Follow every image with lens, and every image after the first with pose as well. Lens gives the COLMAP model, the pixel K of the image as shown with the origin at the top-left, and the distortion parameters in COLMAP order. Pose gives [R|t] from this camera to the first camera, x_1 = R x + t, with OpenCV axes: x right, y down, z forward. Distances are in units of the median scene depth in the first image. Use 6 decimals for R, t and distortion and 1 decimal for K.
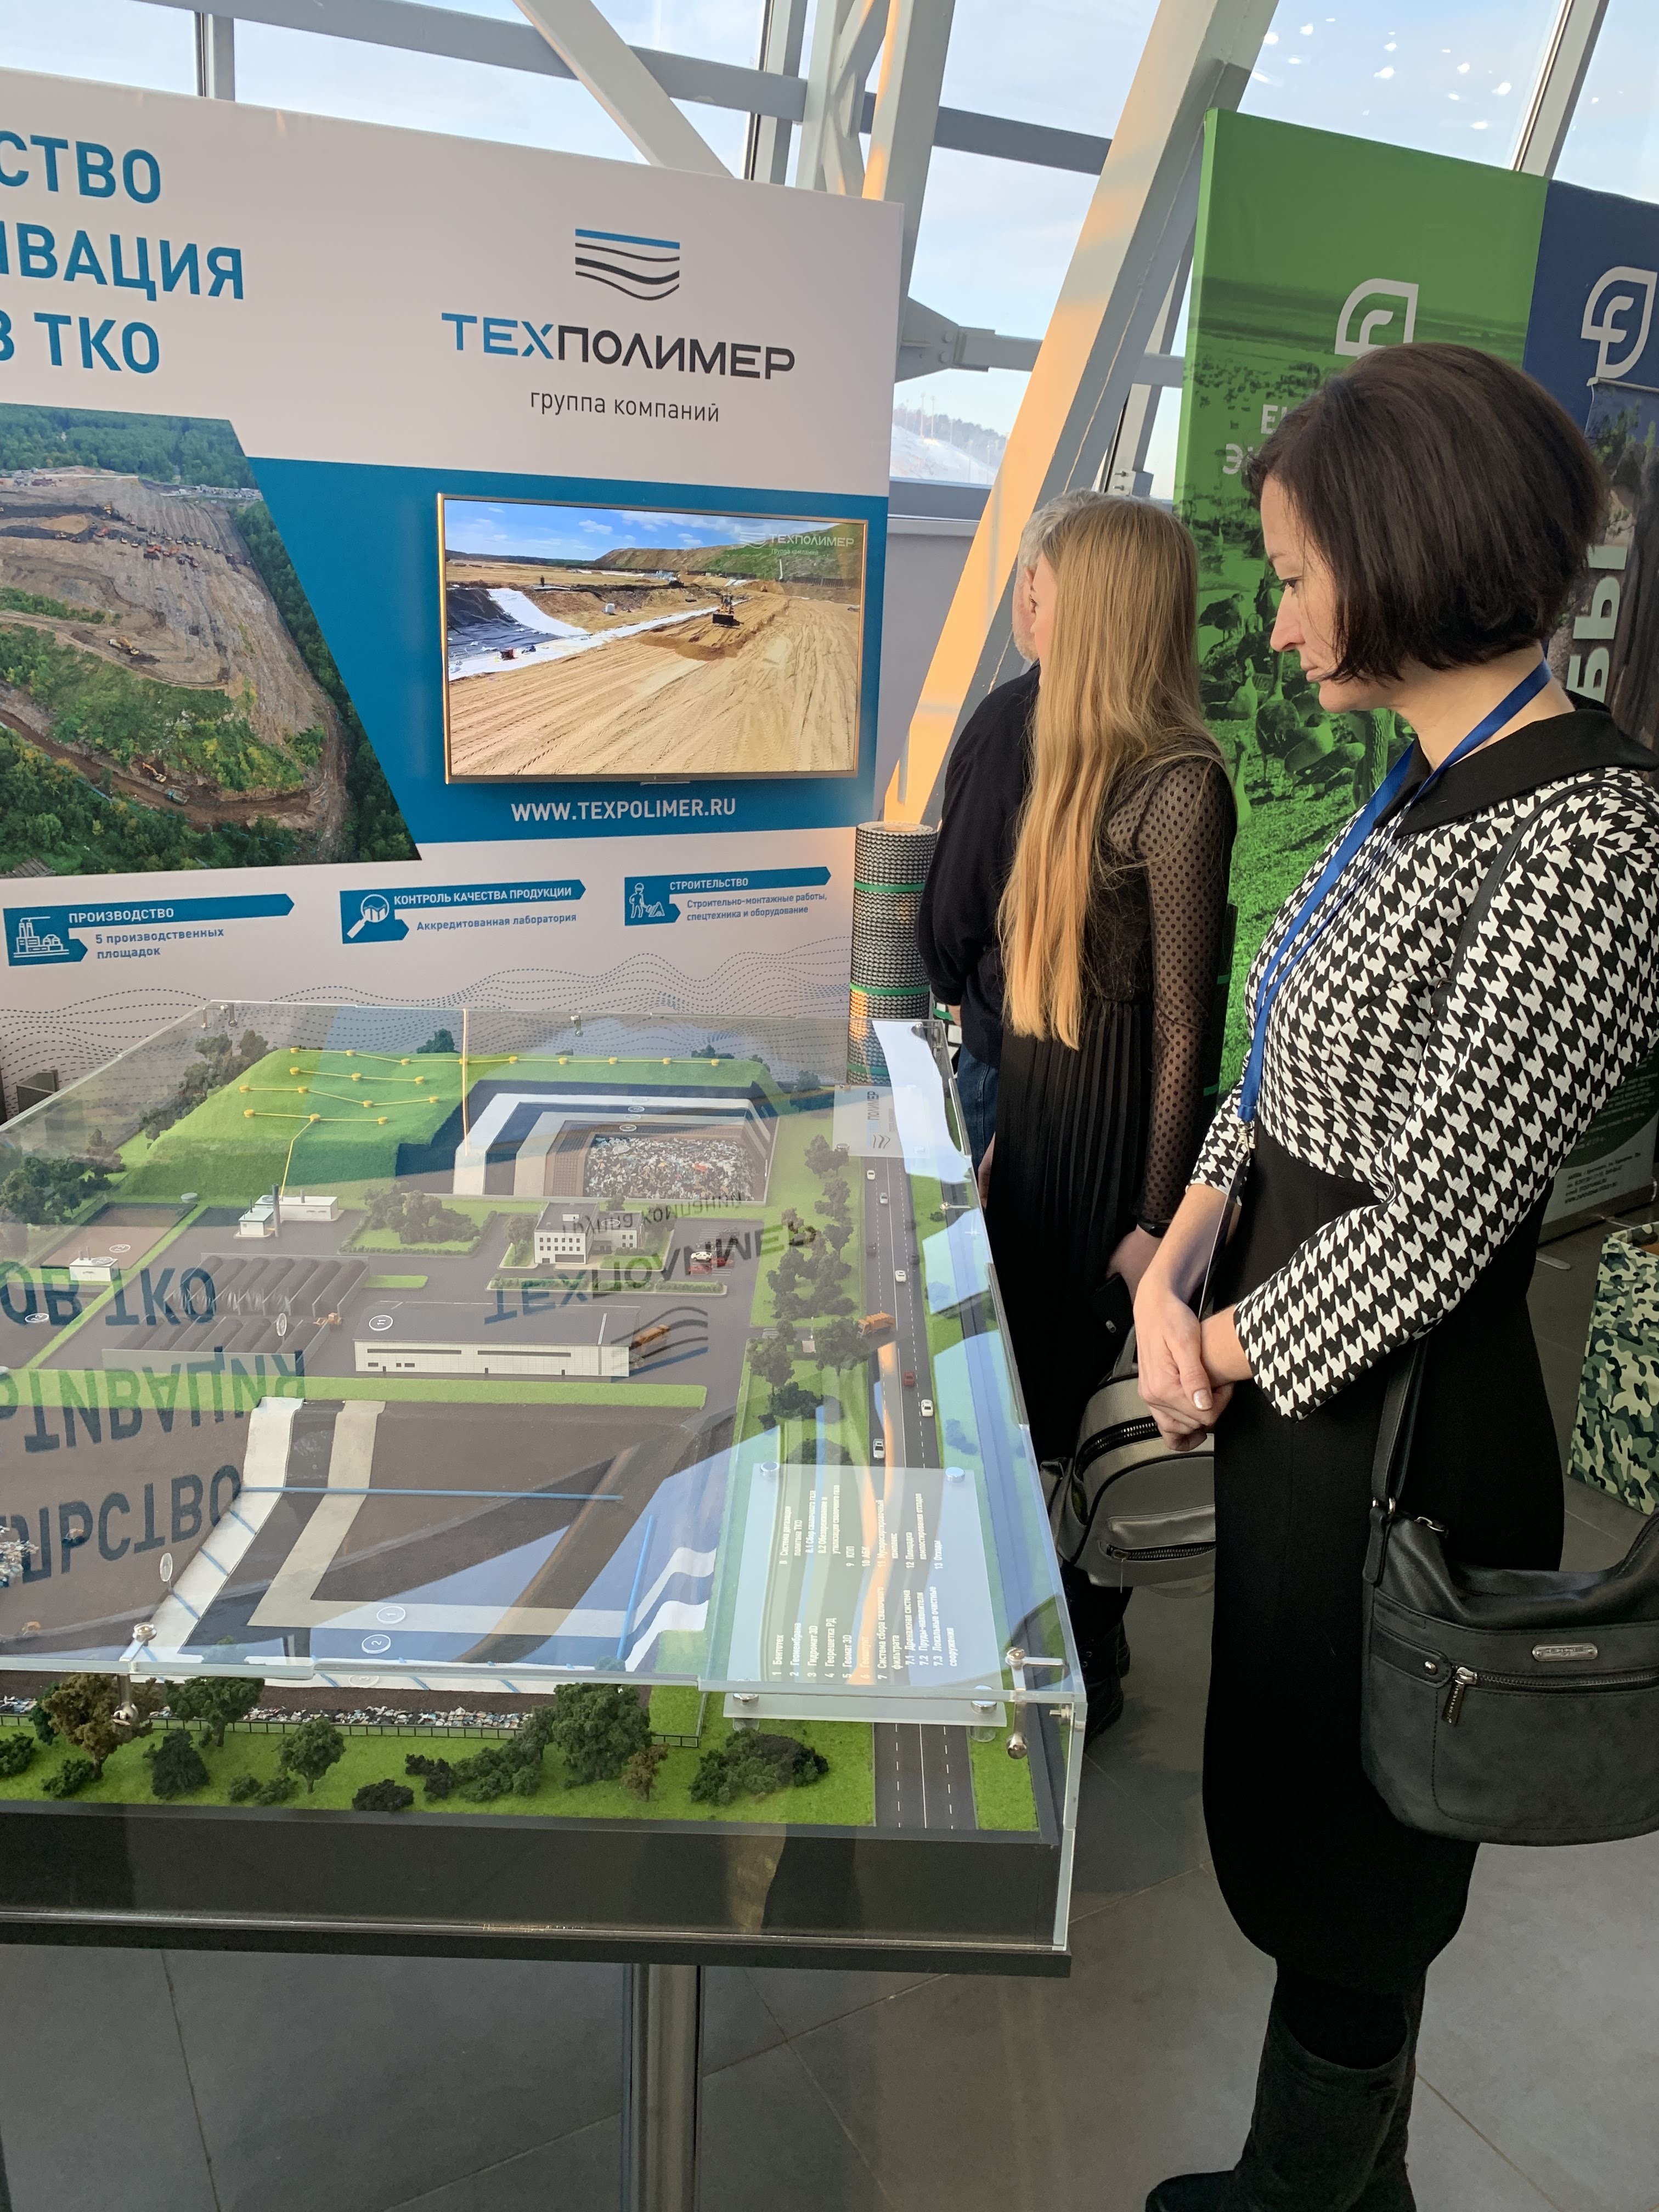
lens RADIAL K [[1708.2, 0, 829.5], [0, 1708.2, 1100.4], [0, 0, 1]] dist [0.026950, -0.033297]
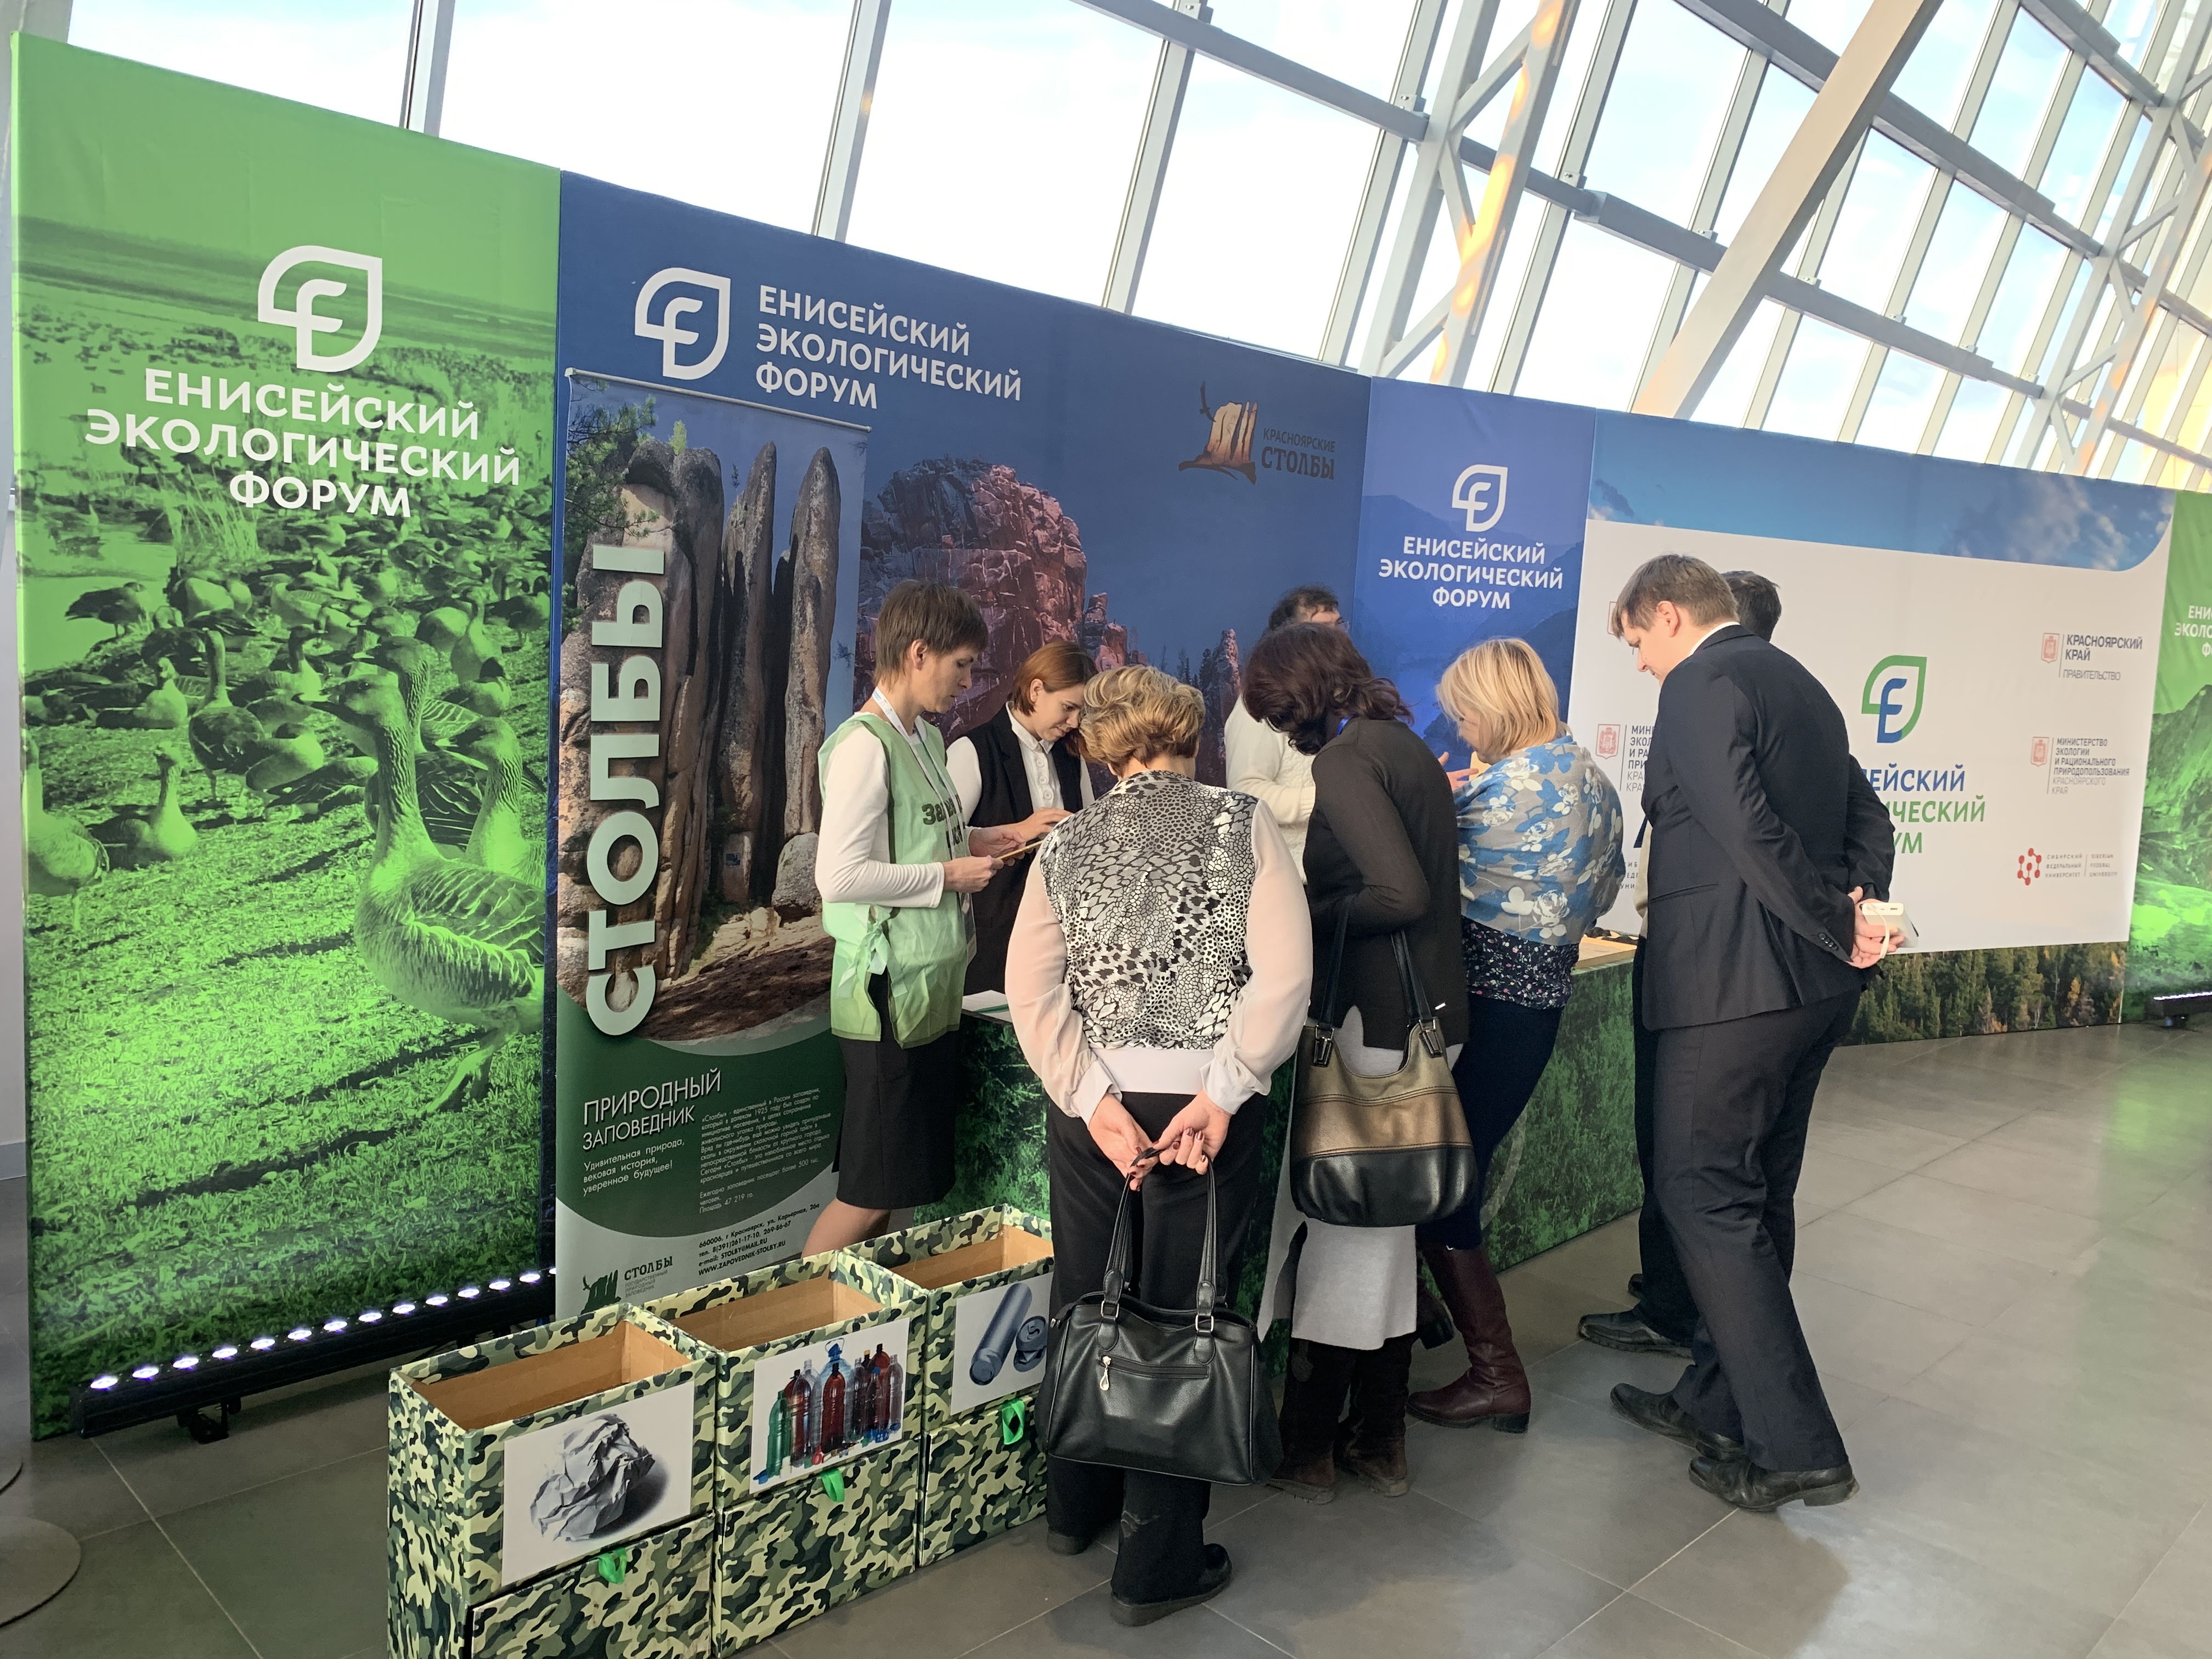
lens RADIAL K [[1708.2, 0, 1102.7], [0, 1708.2, 832.1], [0, 0, 1]] dist [0.026950, -0.033297]
pose [[0.960201, -0.008306, 0.279187, 0.442050], [0.052308, 0.987220, -0.150533, -0.023137], [-0.274368, 0.159146, 0.948364, 0.090621]]
